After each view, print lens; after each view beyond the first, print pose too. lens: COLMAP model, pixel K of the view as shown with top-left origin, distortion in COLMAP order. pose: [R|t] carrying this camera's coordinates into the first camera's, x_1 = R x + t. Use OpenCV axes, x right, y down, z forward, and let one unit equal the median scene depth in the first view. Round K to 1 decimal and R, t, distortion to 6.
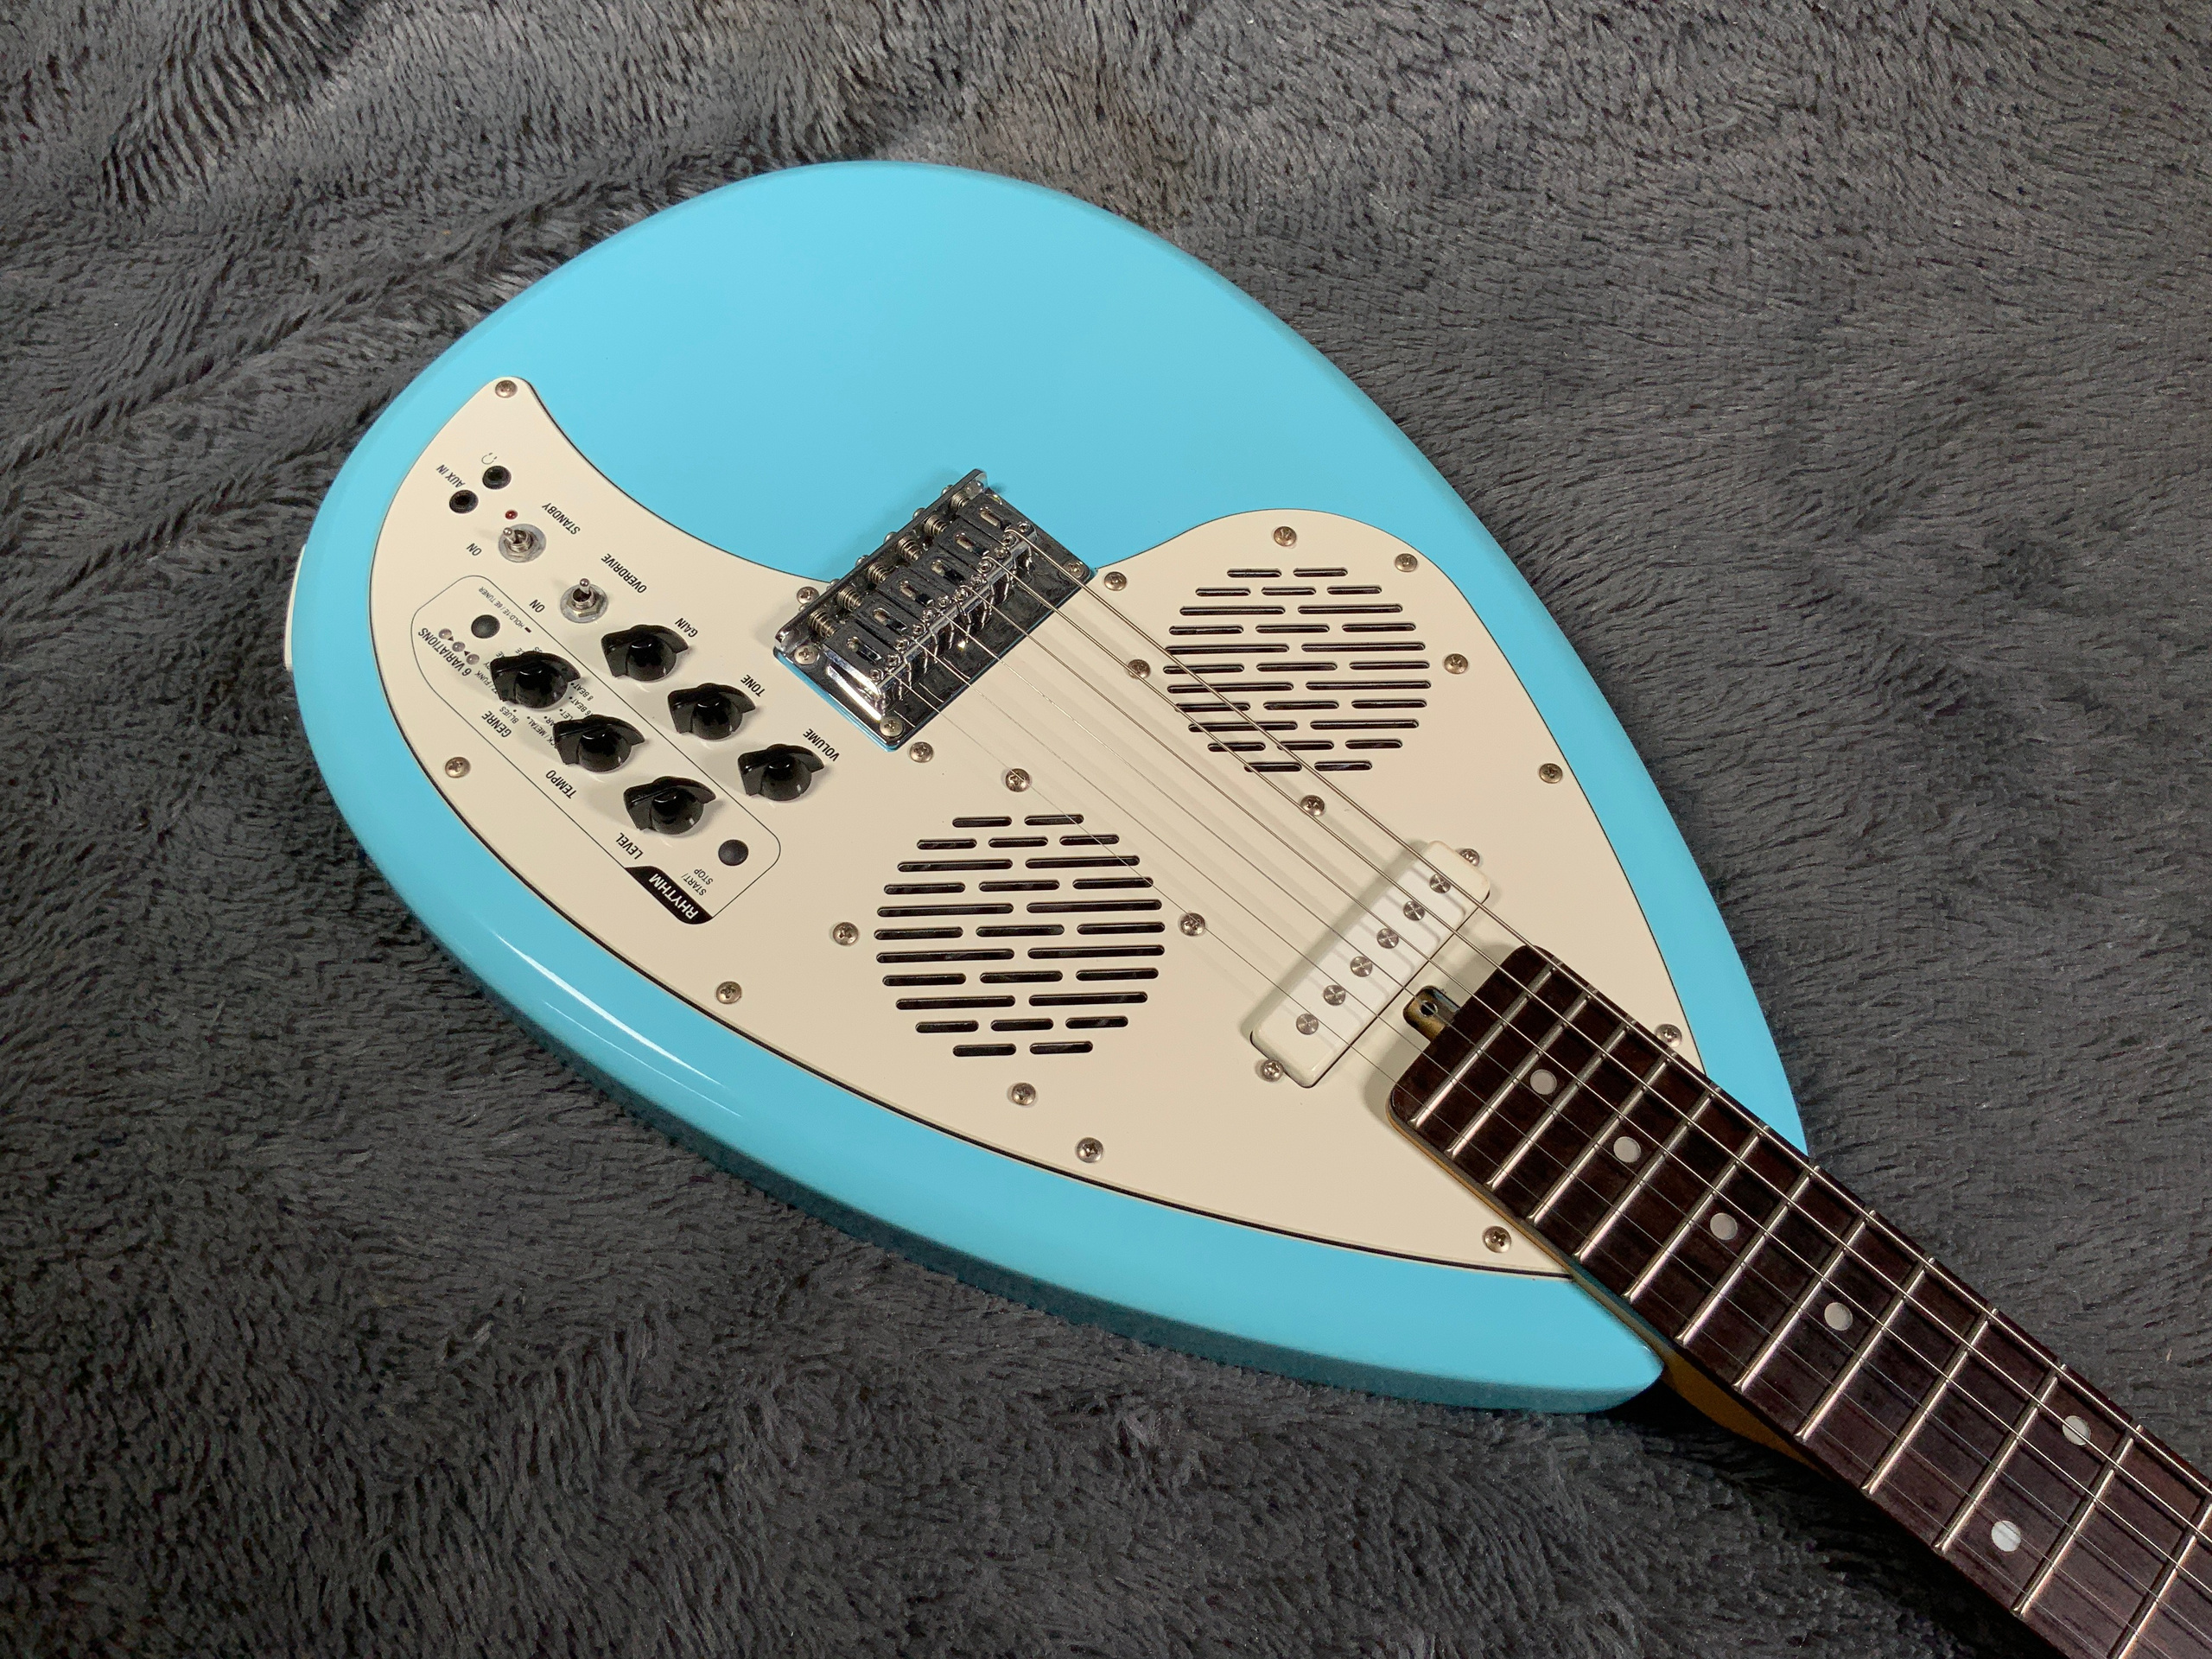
lens RADIAL K [[1812.1, 0, 1100.8], [0, 1812.1, 838.4], [0, 0, 1]] dist [0.113093, -0.228479]
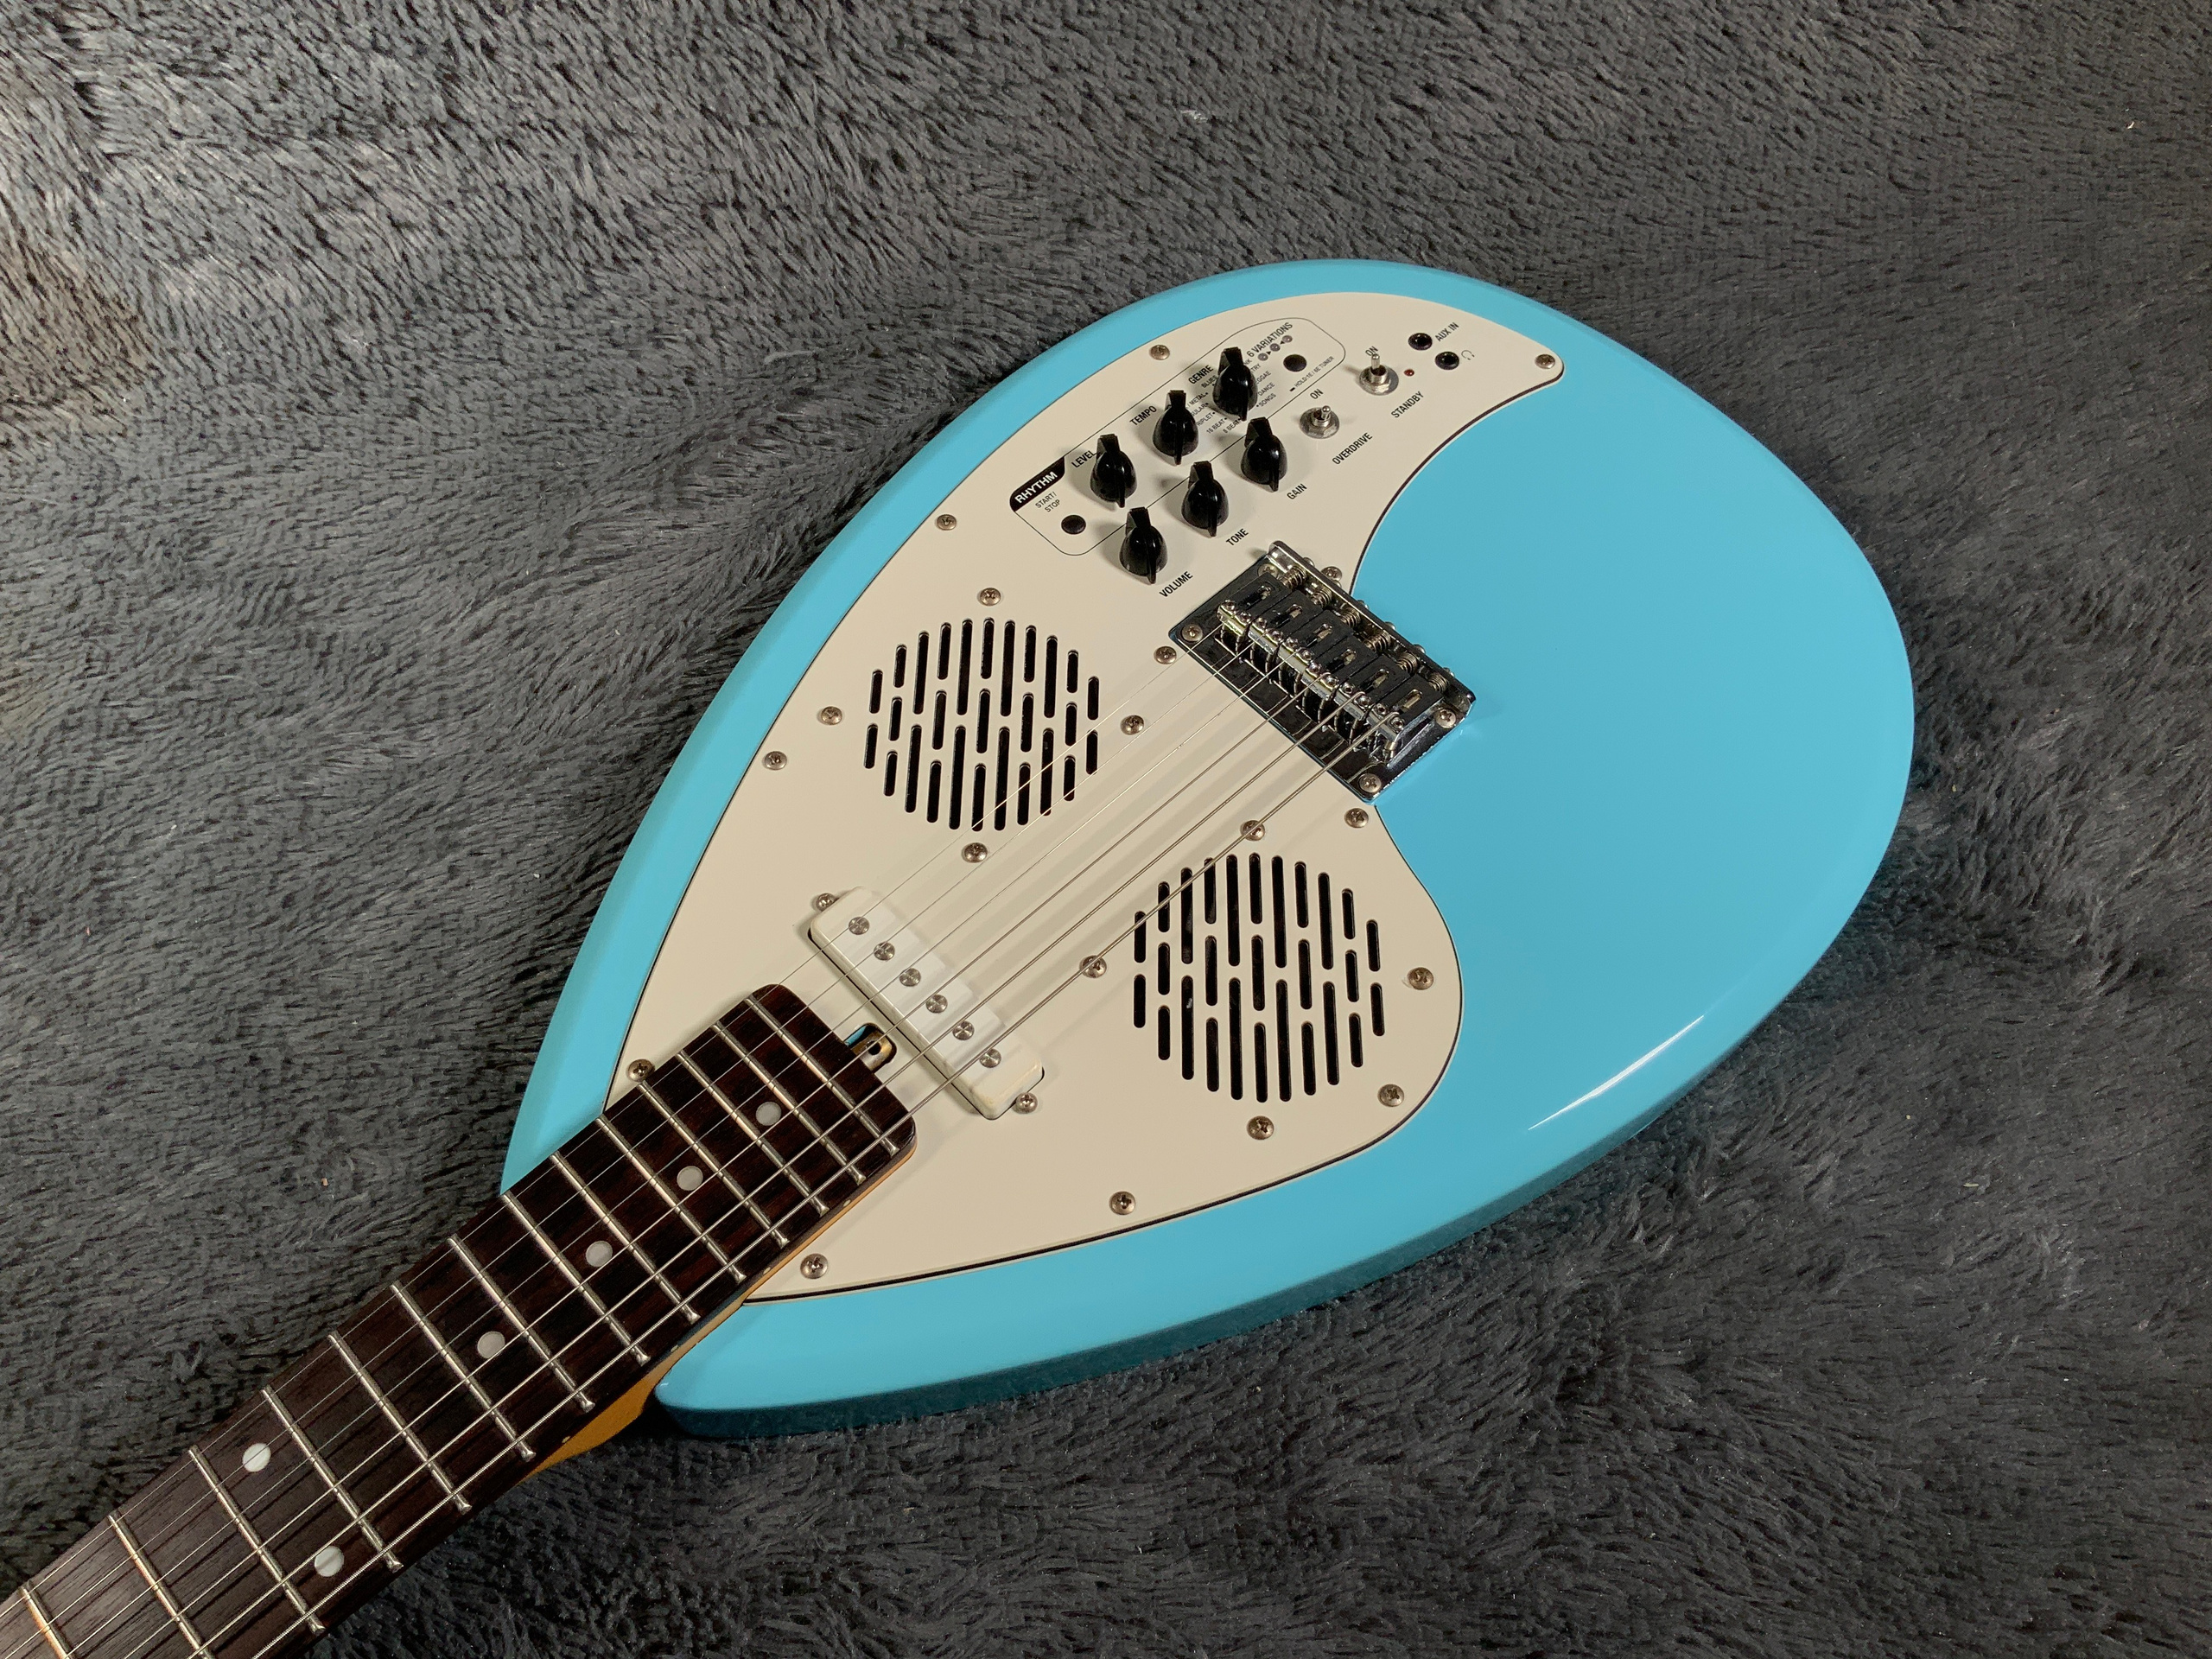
lens RADIAL K [[1812.1, 0, 1100.8], [0, 1812.1, 838.4], [0, 0, 1]] dist [0.113093, -0.228479]
pose [[-0.059154, 0.851430, -0.521121, 0.587532], [-0.901093, 0.179102, 0.394910, -0.436885], [0.429573, 0.492939, 0.756623, 0.199909]]
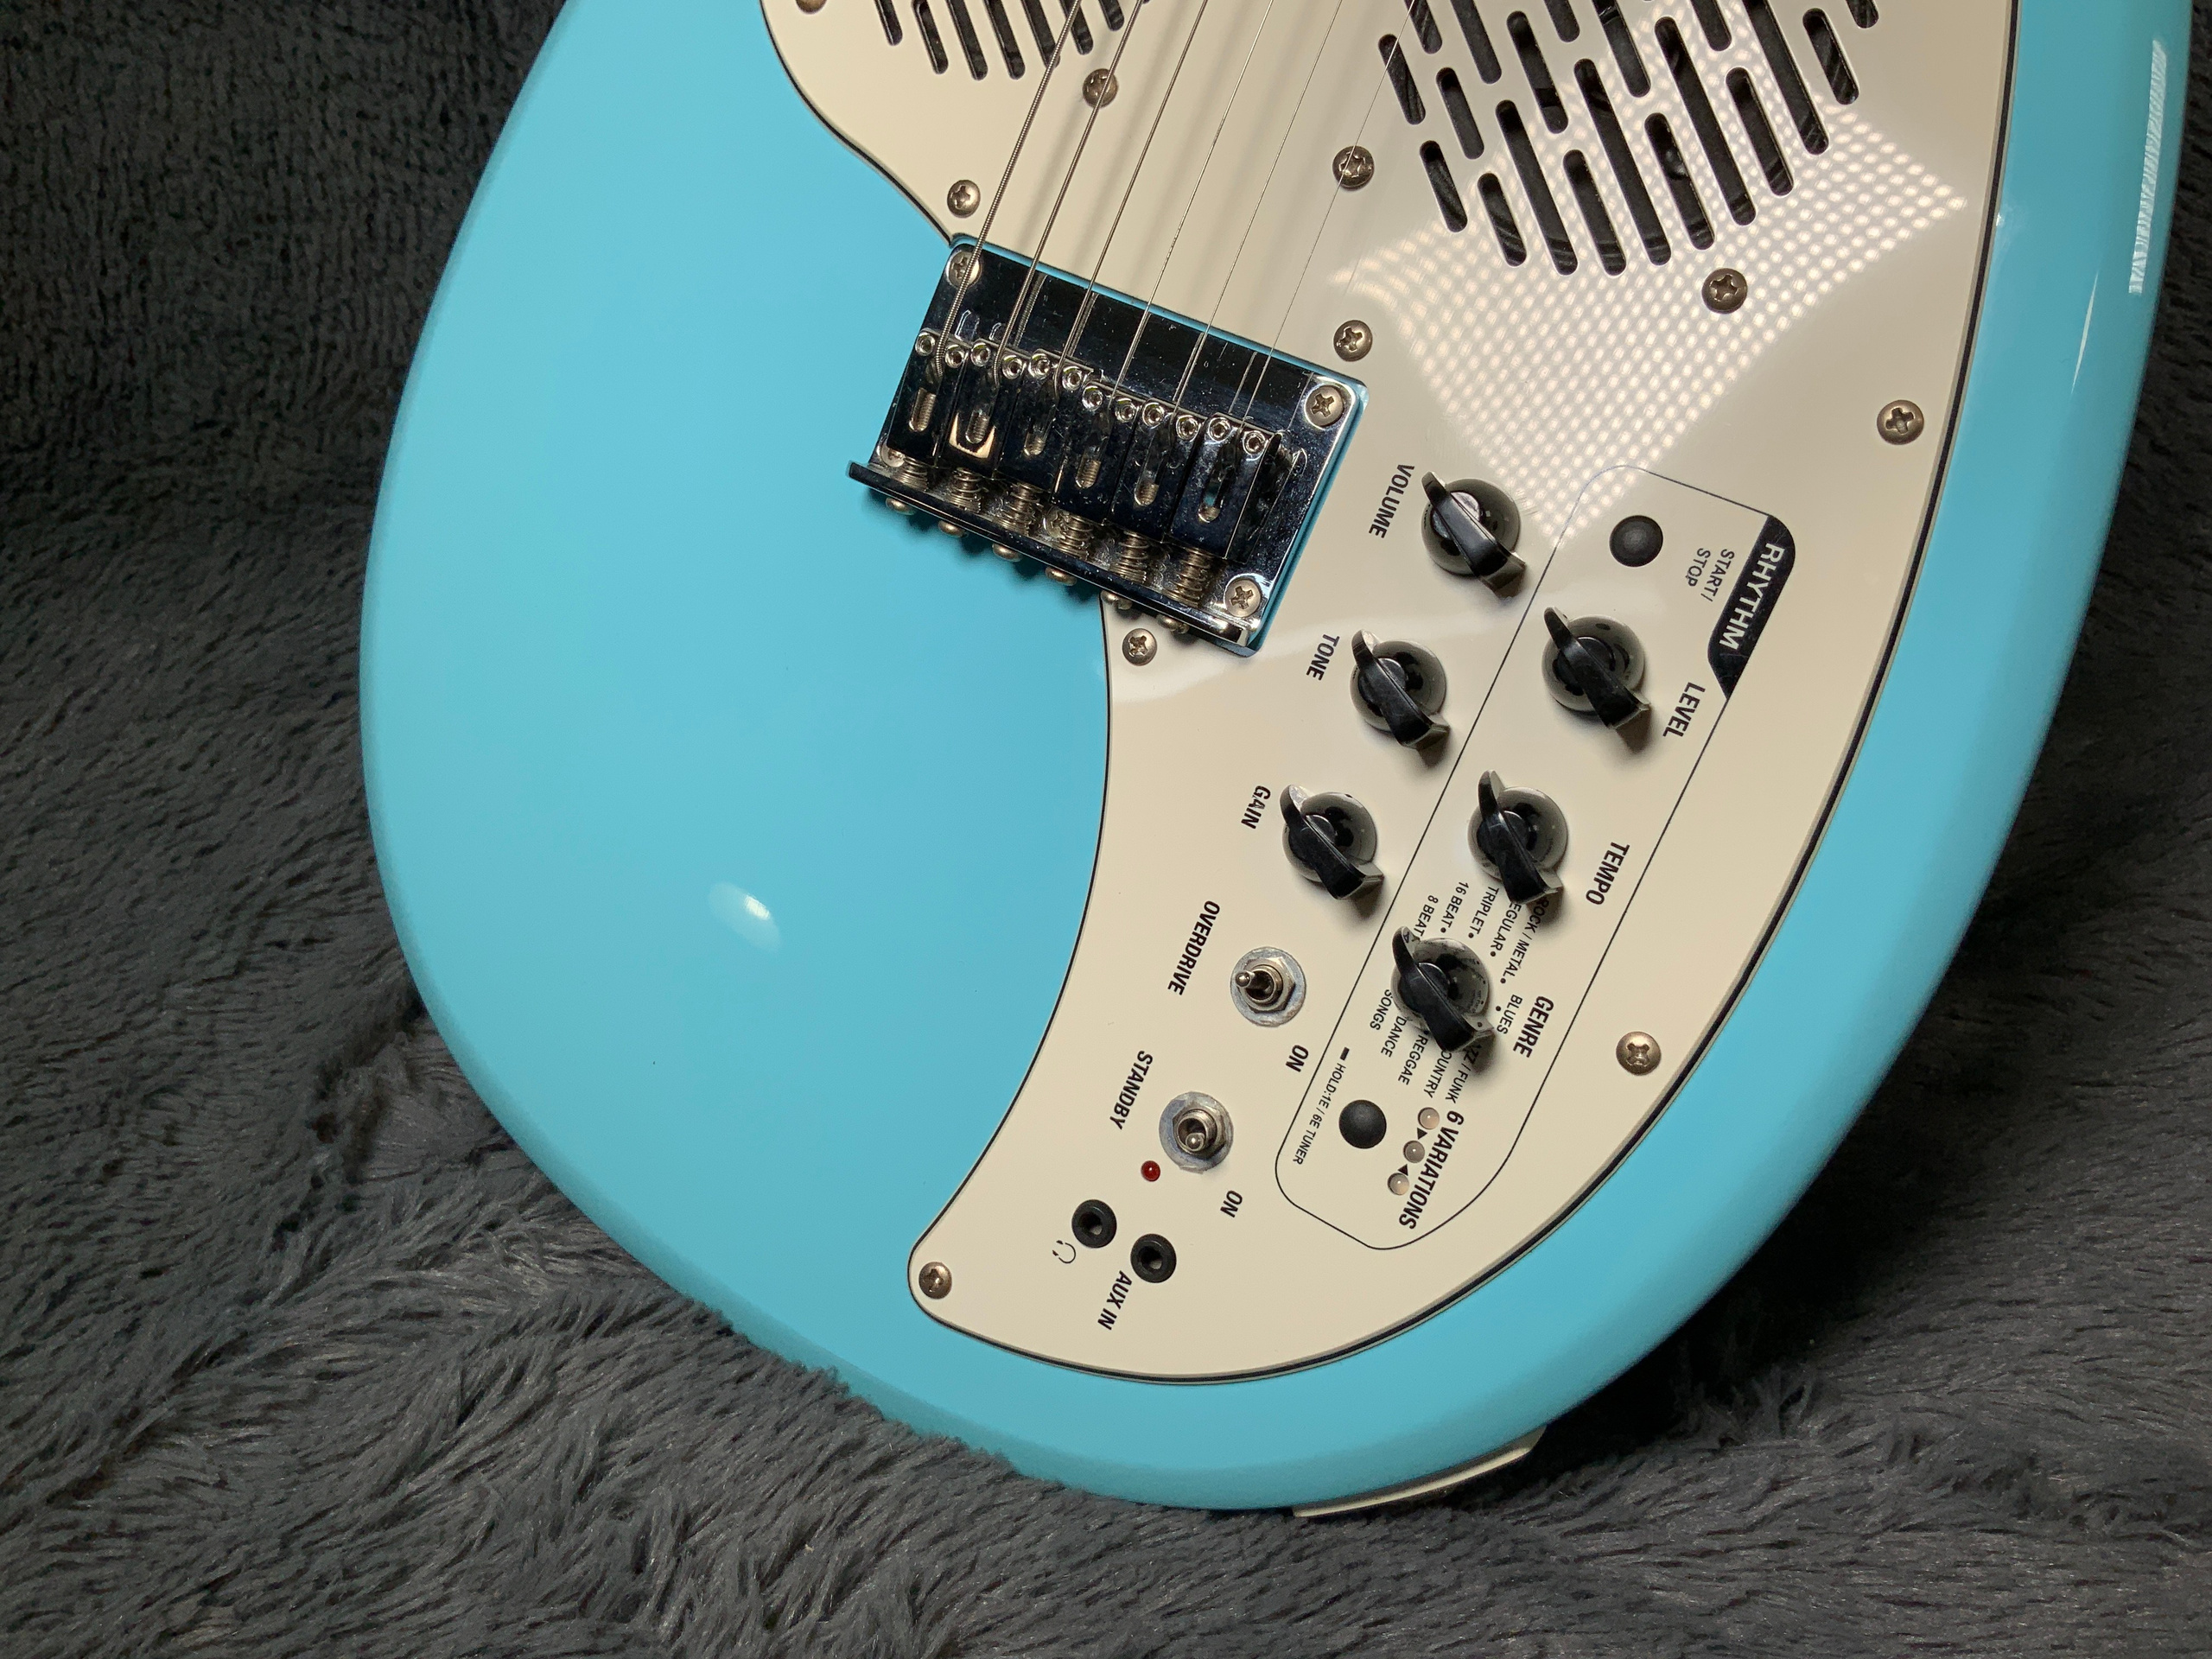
lens RADIAL K [[1812.1, 0, 1100.8], [0, 1812.1, 838.4], [0, 0, 1]] dist [0.113093, -0.228479]
pose [[-0.297033, -0.949524, 0.100876, -0.295545], [0.952317, -0.286866, 0.103922, -0.239868], [-0.069738, 0.126934, 0.989457, 0.436178]]
